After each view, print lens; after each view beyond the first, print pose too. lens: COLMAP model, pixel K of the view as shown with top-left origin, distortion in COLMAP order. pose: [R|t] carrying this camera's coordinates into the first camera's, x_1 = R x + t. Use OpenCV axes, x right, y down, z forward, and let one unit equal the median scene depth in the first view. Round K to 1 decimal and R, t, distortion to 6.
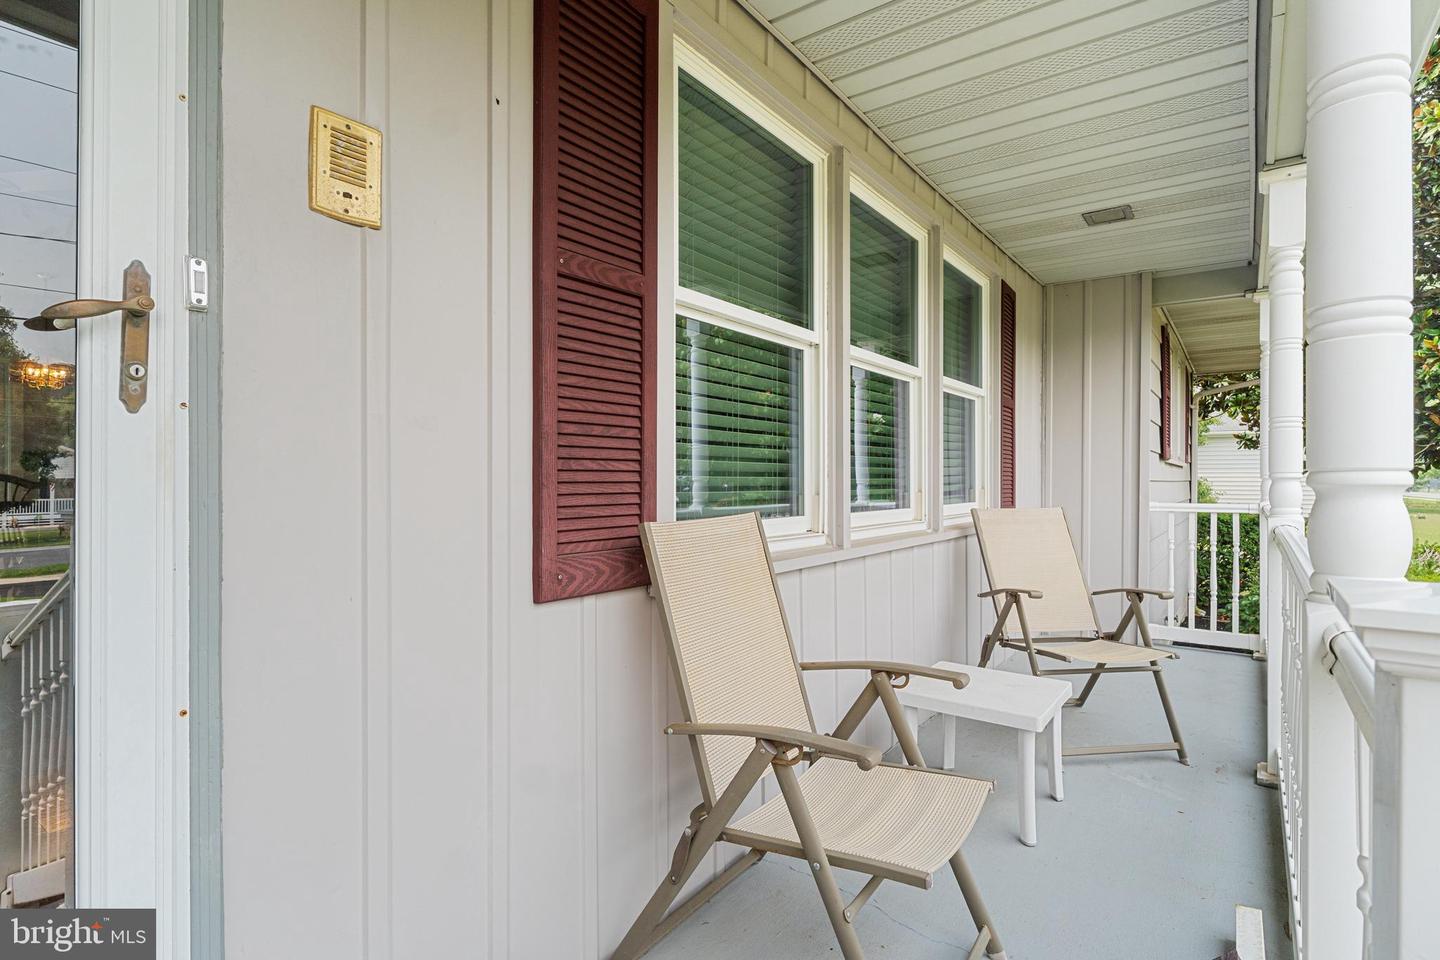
lens RADIAL K [[721.6, 0, 728.6], [0, 721.6, 481.9], [0, 0, 1]] dist [0.000932, -0.000066]
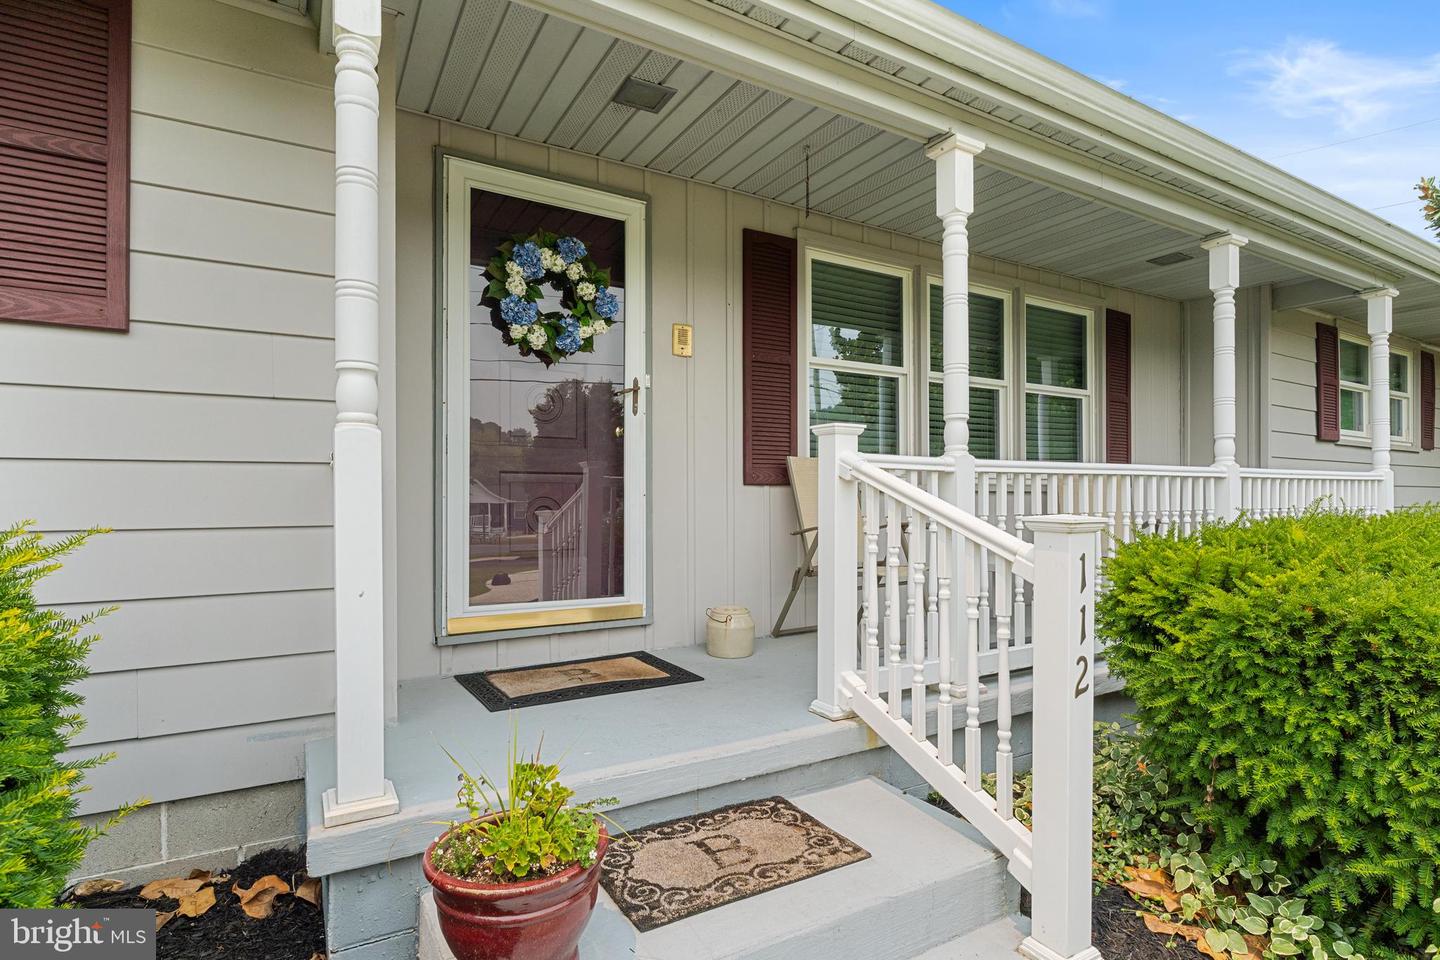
lens RADIAL K [[721.6, 0, 718.1], [0, 721.6, 487.6], [0, 0, 1]] dist [0.000932, -0.000066]
pose [[0.911149, -0.004043, -0.412058, 0.749751], [-0.002009, 0.999896, -0.014252, 0.216839], [0.412073, 0.013813, 0.911046, -1.480269]]
